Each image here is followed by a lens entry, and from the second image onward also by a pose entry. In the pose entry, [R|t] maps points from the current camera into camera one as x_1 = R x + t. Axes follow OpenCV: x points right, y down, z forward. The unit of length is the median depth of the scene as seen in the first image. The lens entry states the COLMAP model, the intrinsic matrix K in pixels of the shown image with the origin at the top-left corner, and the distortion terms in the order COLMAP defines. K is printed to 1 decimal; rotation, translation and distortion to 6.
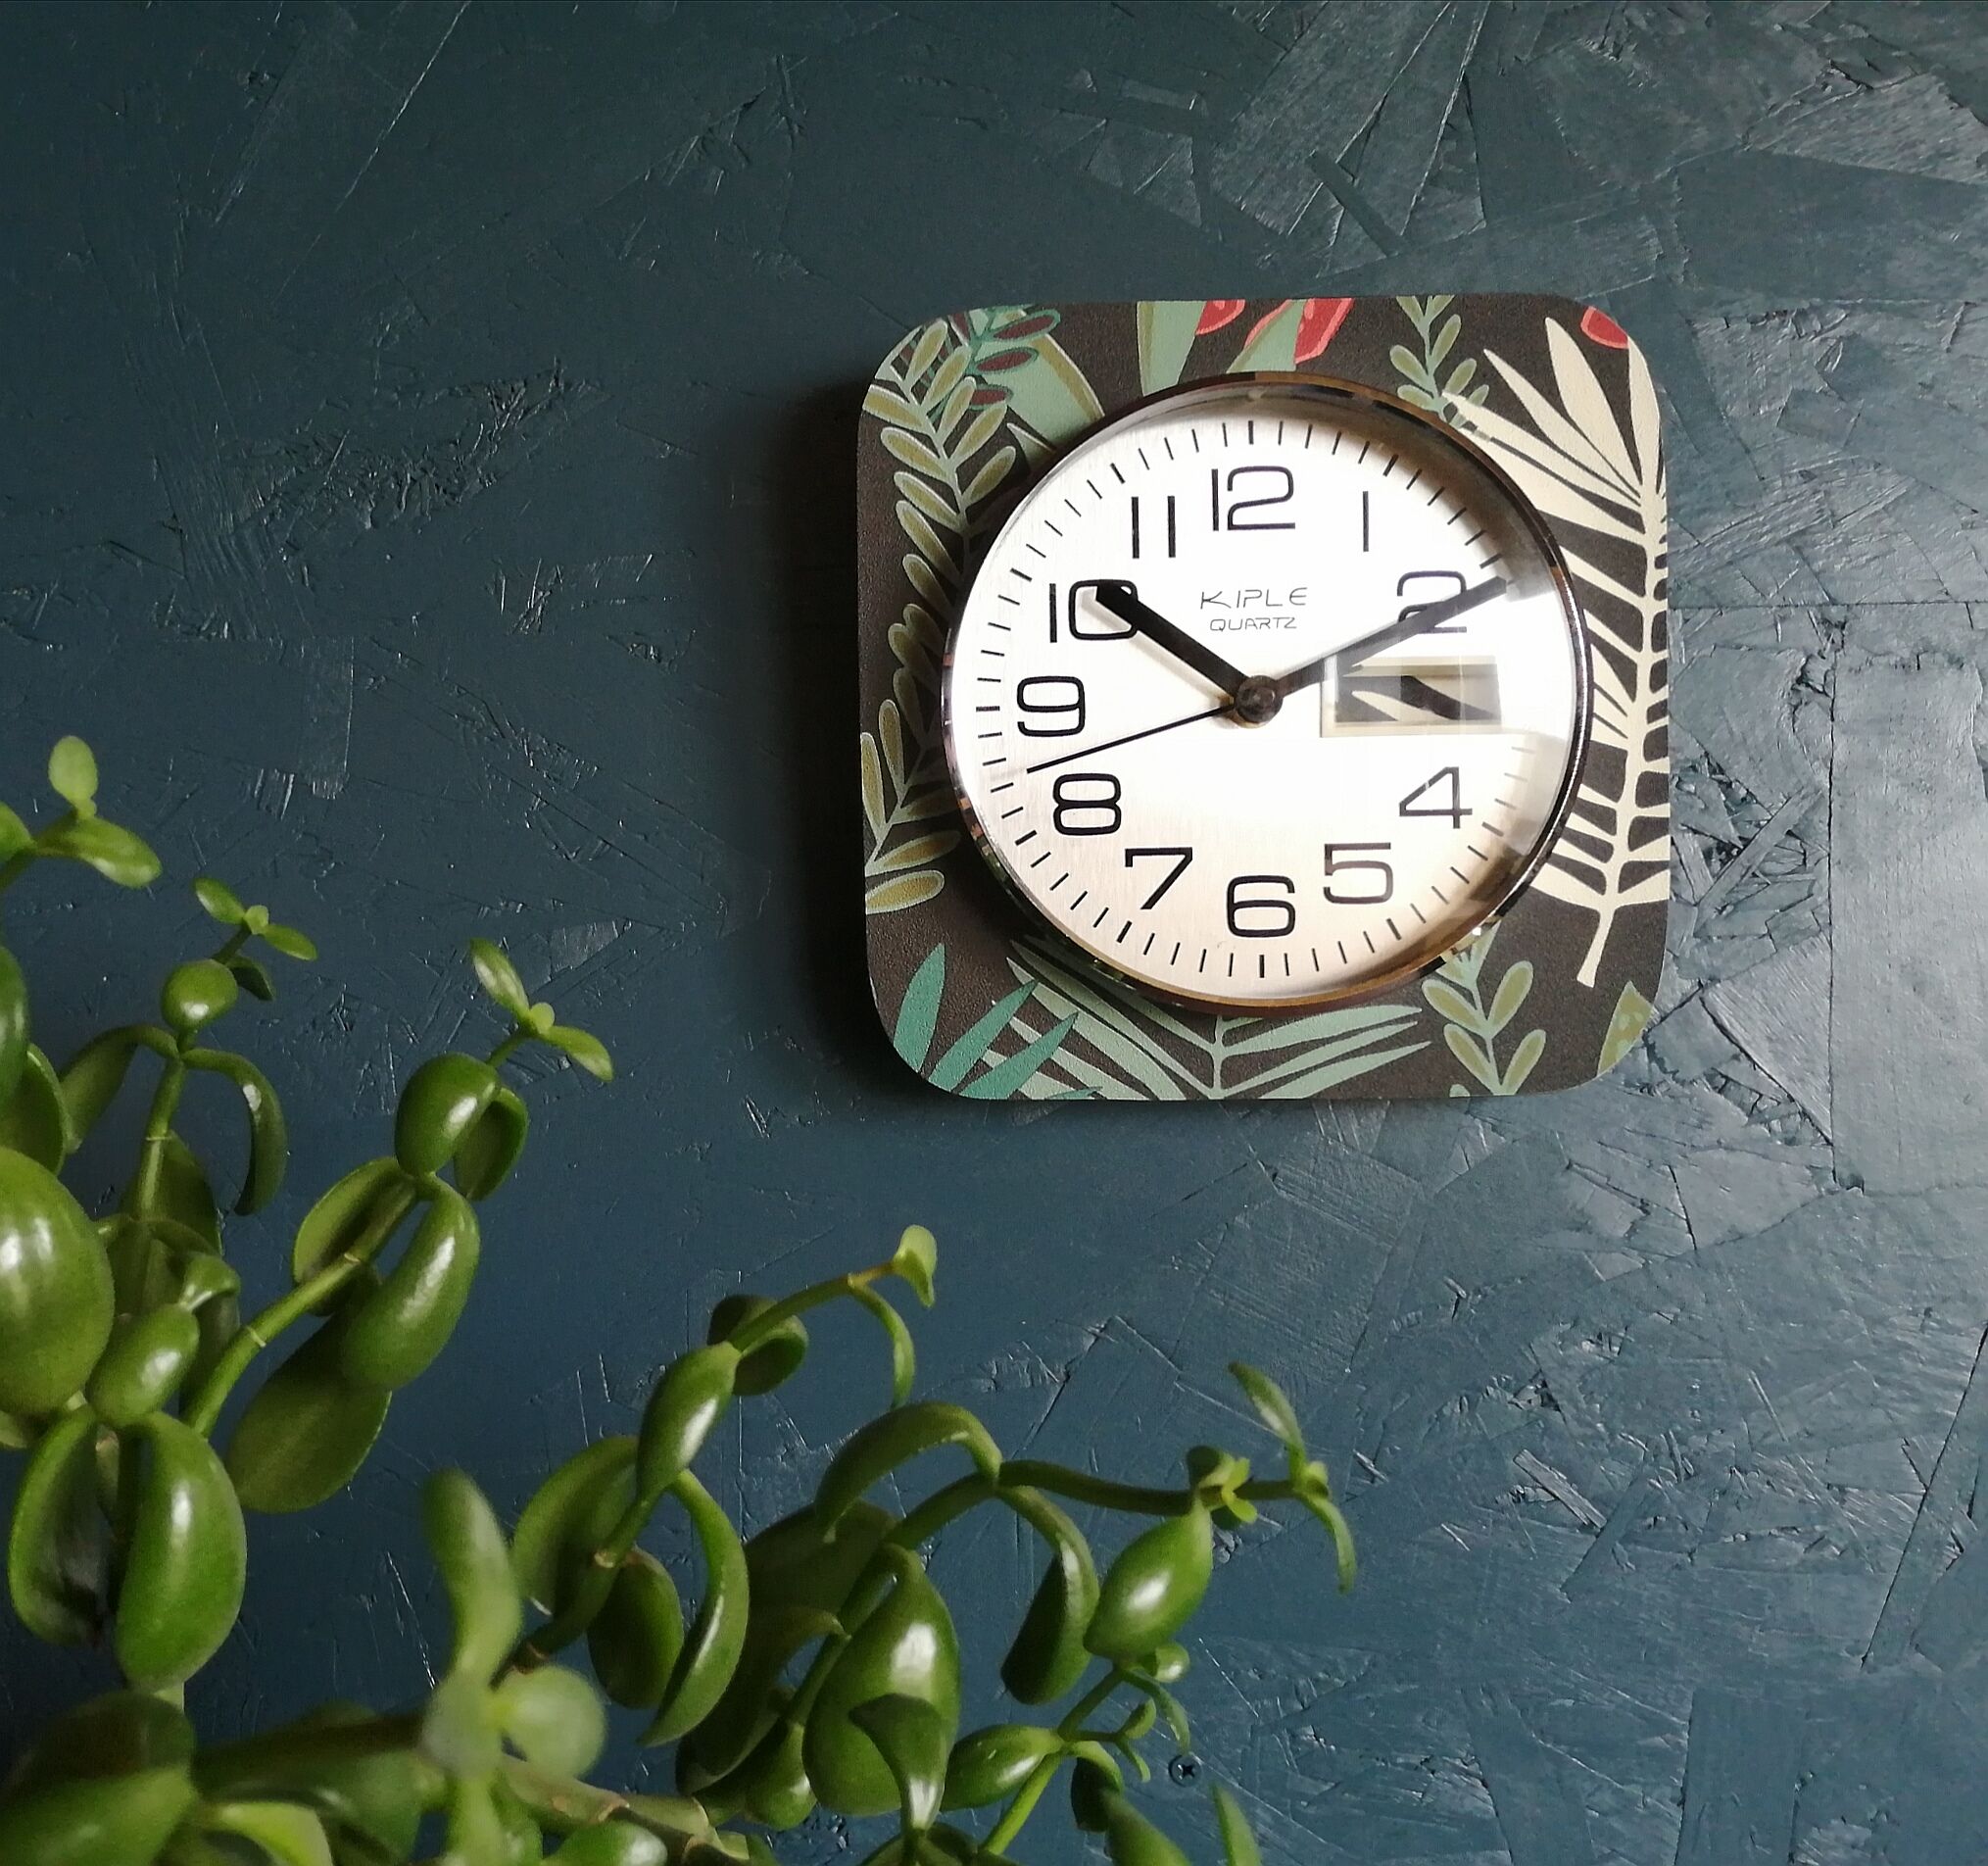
lens RADIAL K [[2150.7, 0, 682.3], [0, 2150.7, 960.4], [0, 0, 1]] dist [0.019789, -0.025889]
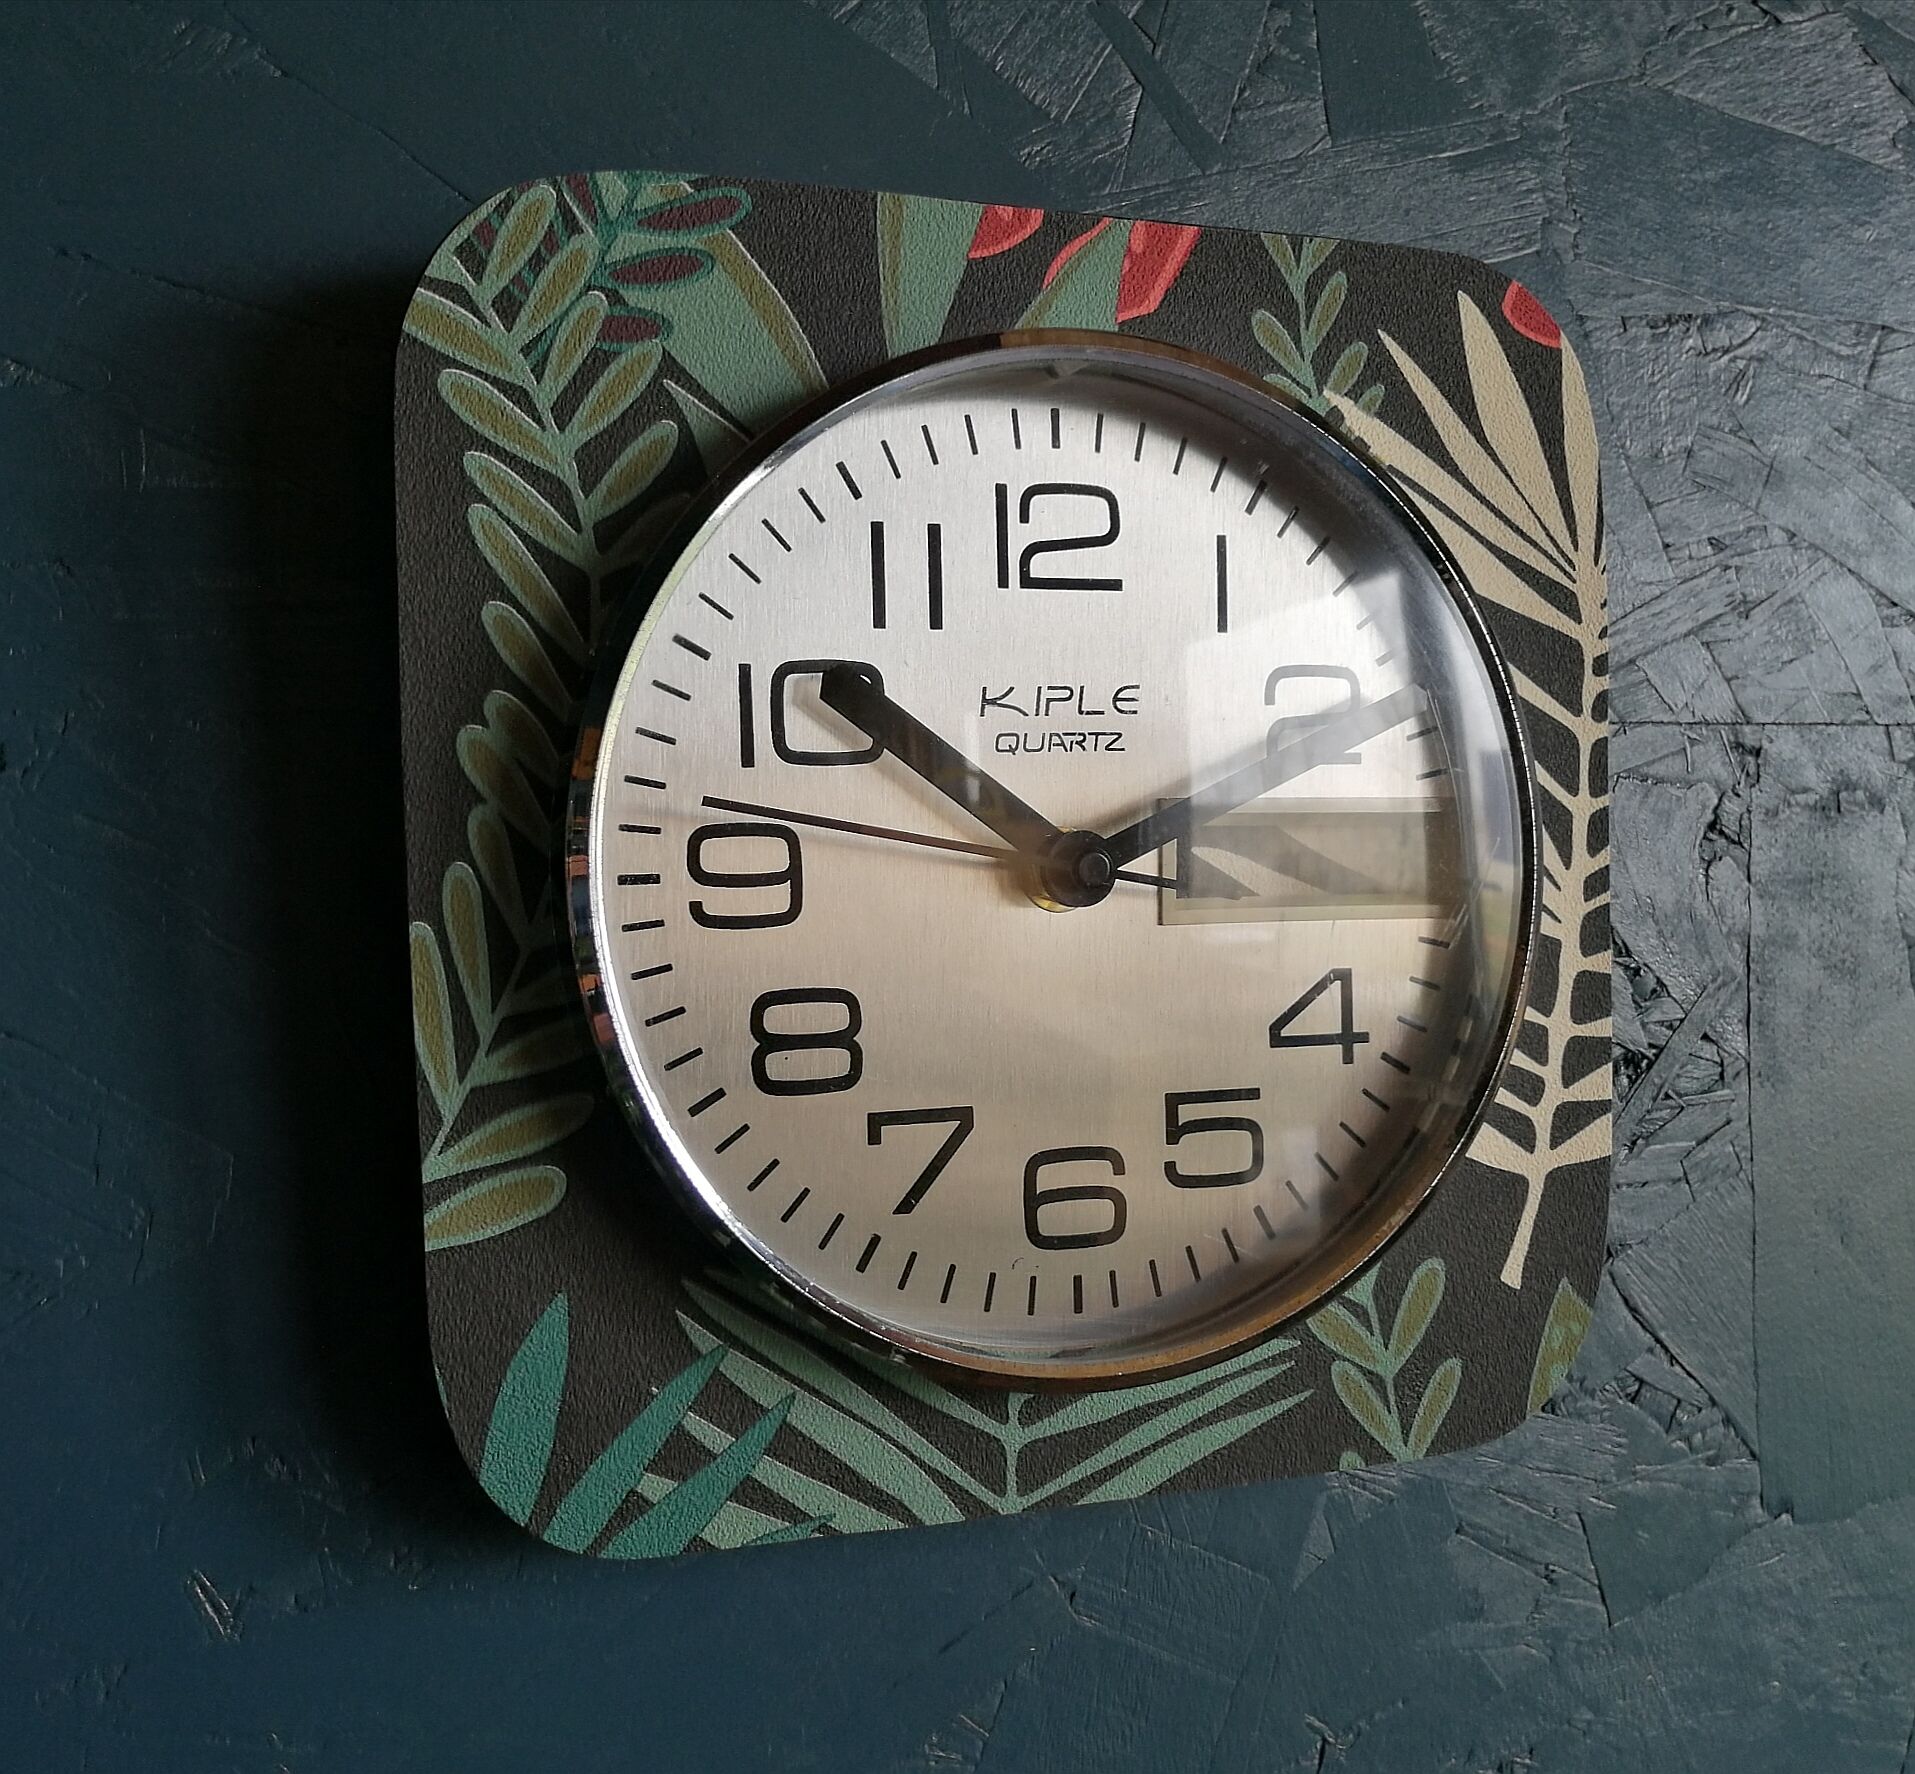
lens RADIAL K [[2166.7, 0, 968.1], [0, 2166.7, 955.5], [0, 0, 1]] dist [0.008503, 0.000000]
pose [[0.917925, -0.019931, 0.396252, -0.005481], [0.011926, 0.999672, 0.022656, -0.109046], [-0.396574, -0.016071, 0.917862, 0.439573]]
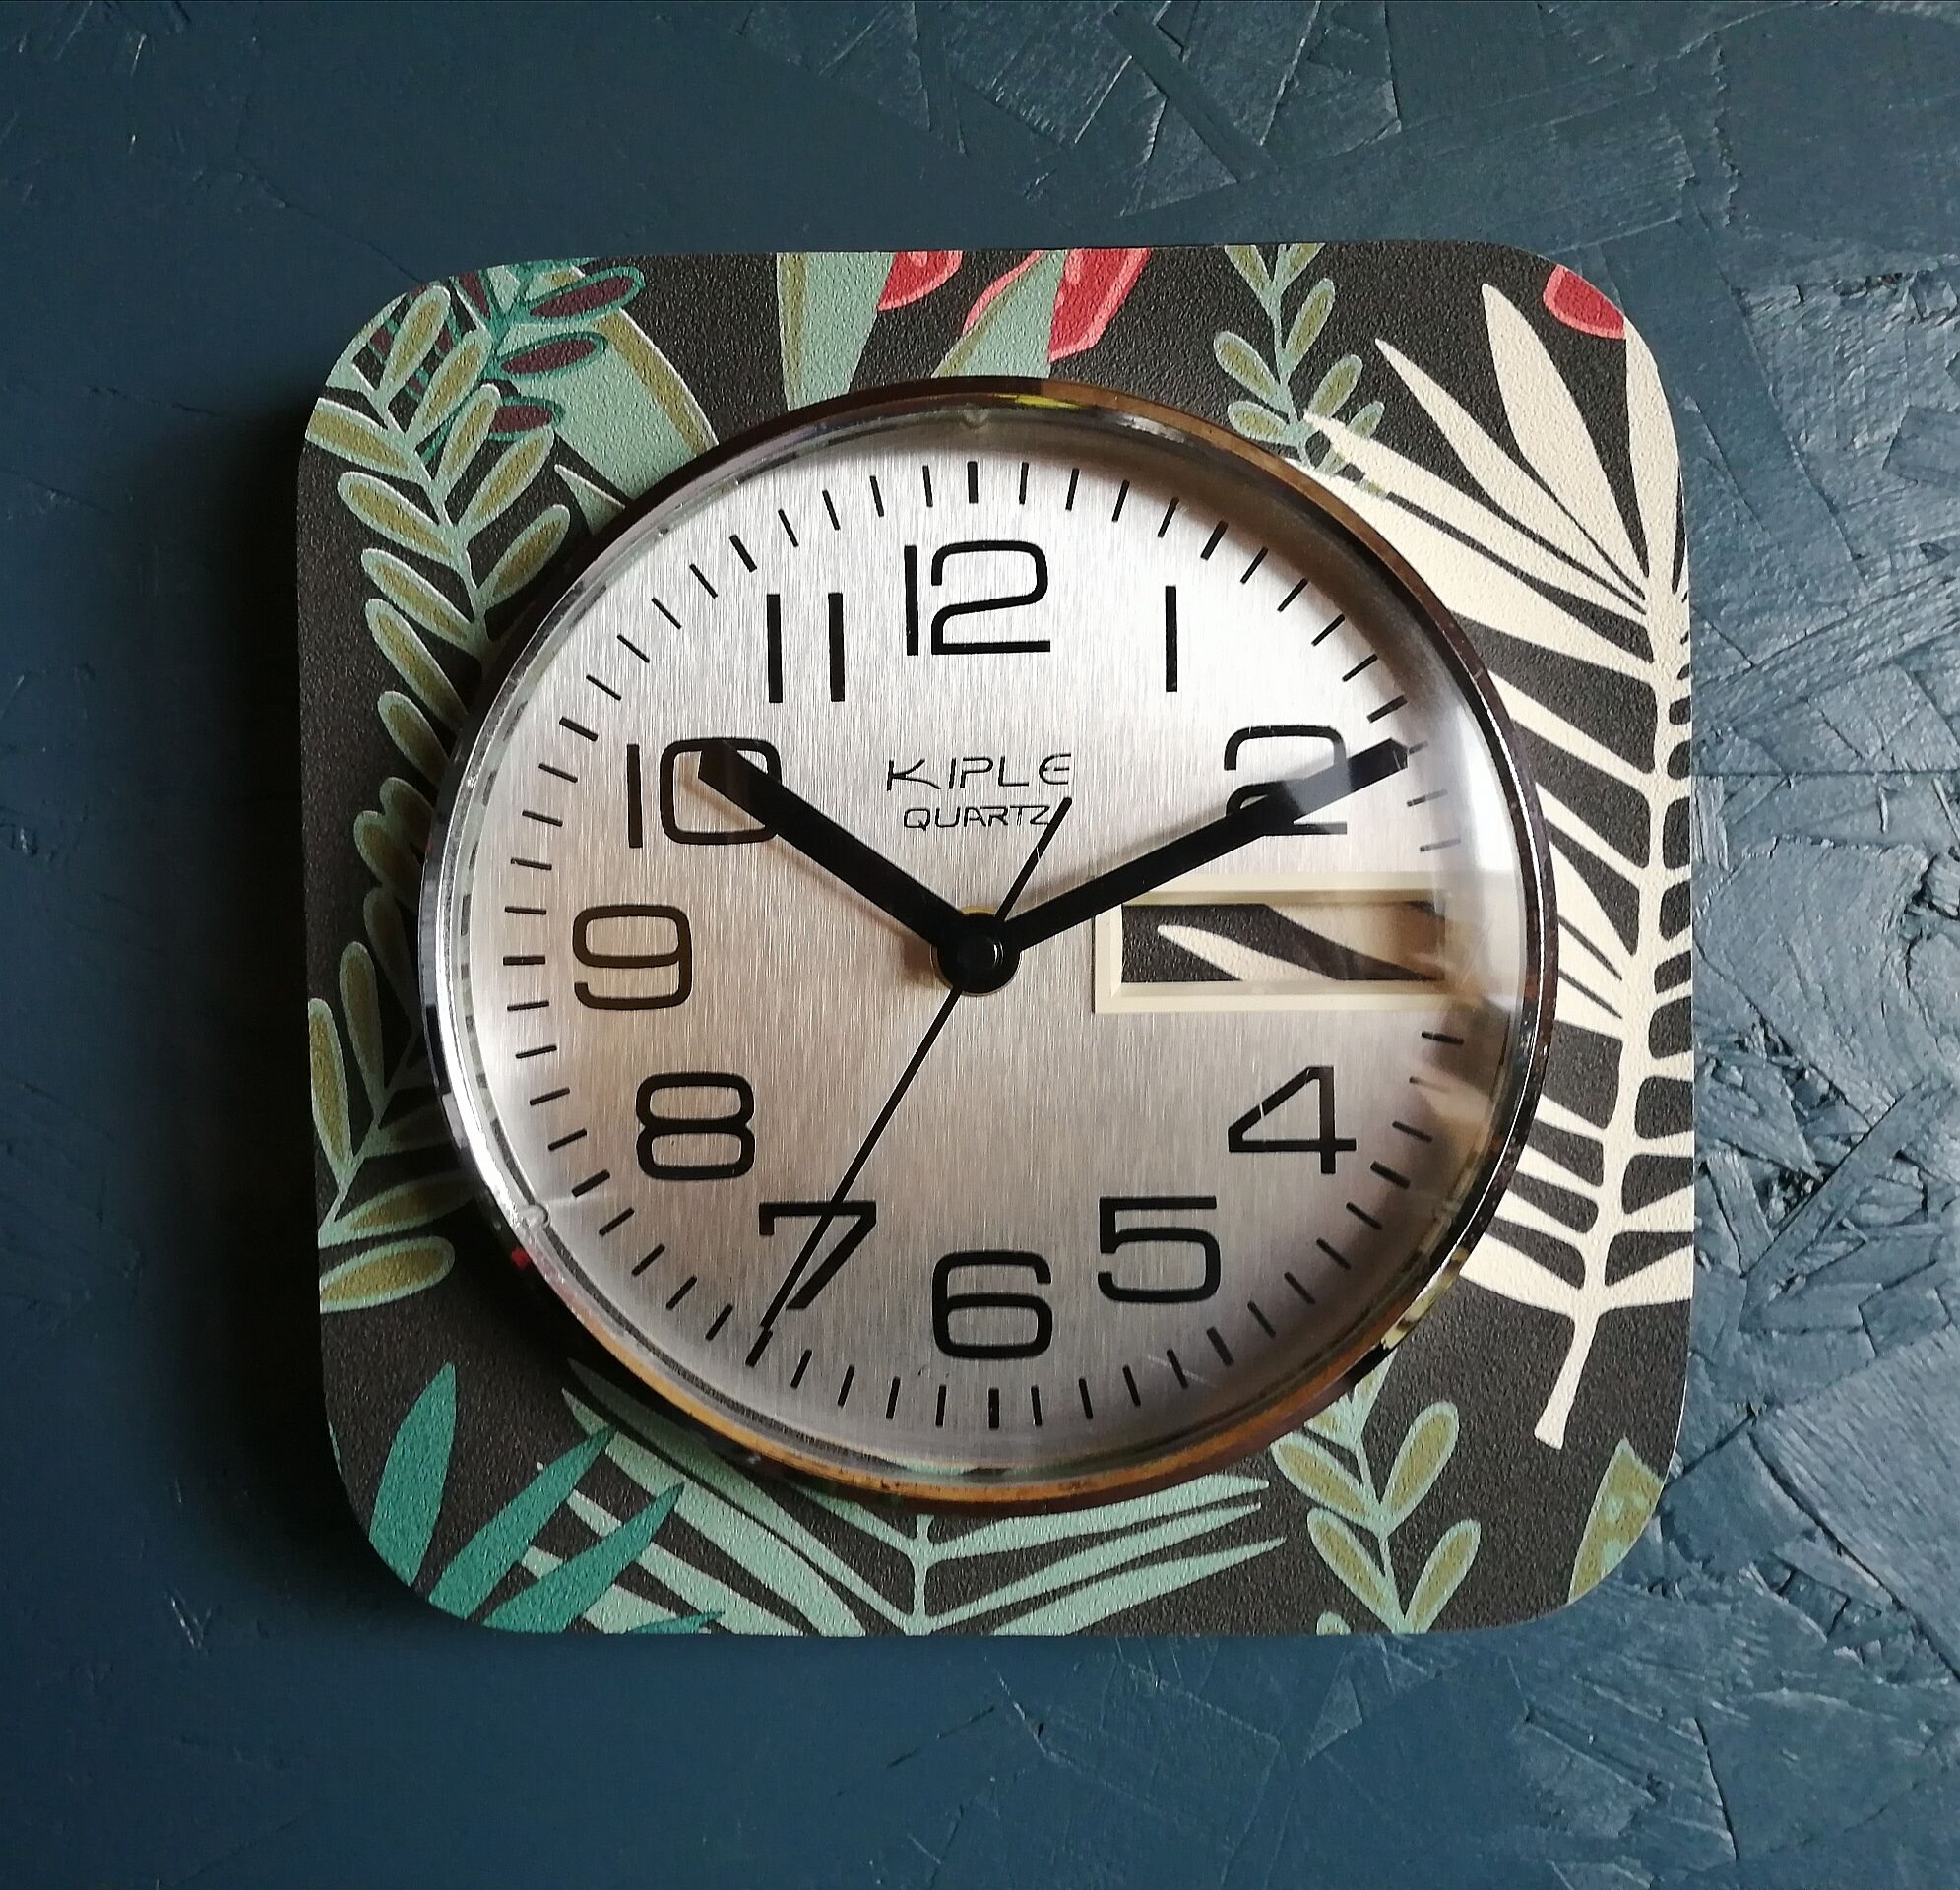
lens RADIAL K [[2139.9, 0, 833.5], [0, 2139.9, 966.4], [0, 0, 1]] dist [-0.000870, 0.000000]
pose [[0.999927, -0.001517, 0.012025, 0.218431], [0.001324, 0.999870, 0.016078, -0.124742], [-0.012047, -0.016061, 0.999798, 0.427111]]
